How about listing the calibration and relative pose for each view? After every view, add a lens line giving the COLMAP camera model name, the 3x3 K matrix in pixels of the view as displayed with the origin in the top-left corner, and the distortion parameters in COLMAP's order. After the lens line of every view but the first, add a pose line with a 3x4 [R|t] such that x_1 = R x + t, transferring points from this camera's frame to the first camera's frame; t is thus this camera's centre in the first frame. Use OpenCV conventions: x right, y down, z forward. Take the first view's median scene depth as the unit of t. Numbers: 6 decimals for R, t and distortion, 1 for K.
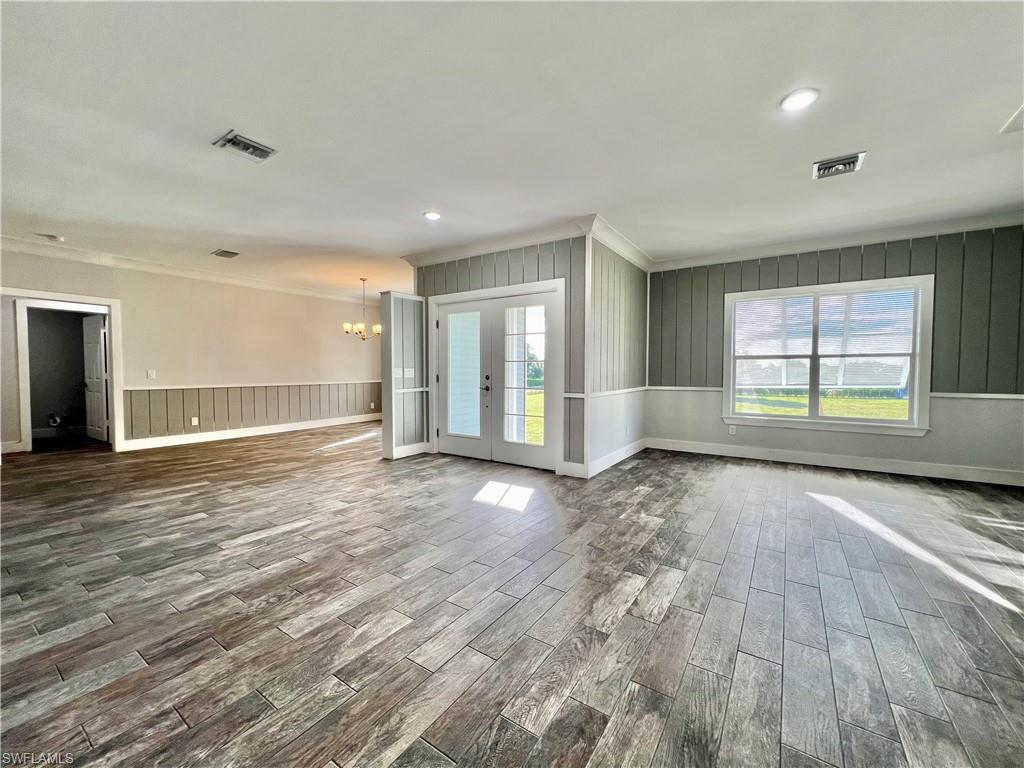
lens RADIAL K [[411.9, 0, 511.3], [0, 411.9, 384.8], [0, 0, 1]] dist [-0.001281, 0.000418]
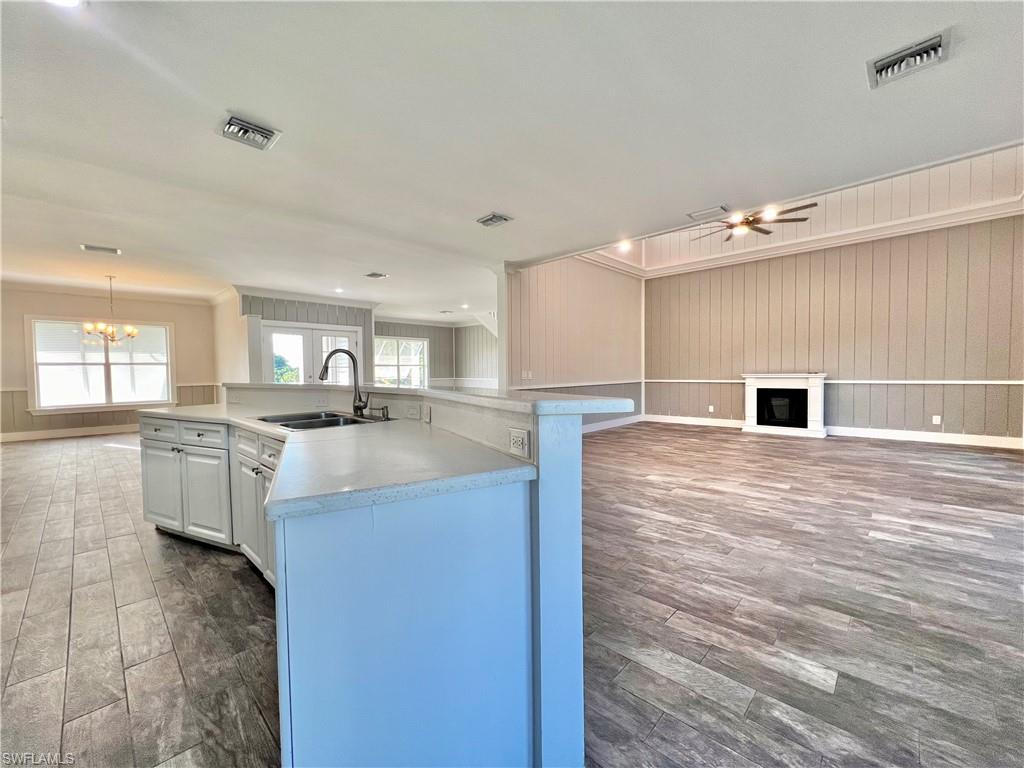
lens RADIAL K [[411.5, 0, 510.8], [0, 411.5, 385.6], [0, 0, 1]] dist [-0.001367, 0.000270]
pose [[0.164713, -0.038647, 0.985584, -1.613479], [0.044205, 0.998517, 0.031766, -0.000230], [-0.985350, 0.038336, 0.166177, -0.058342]]
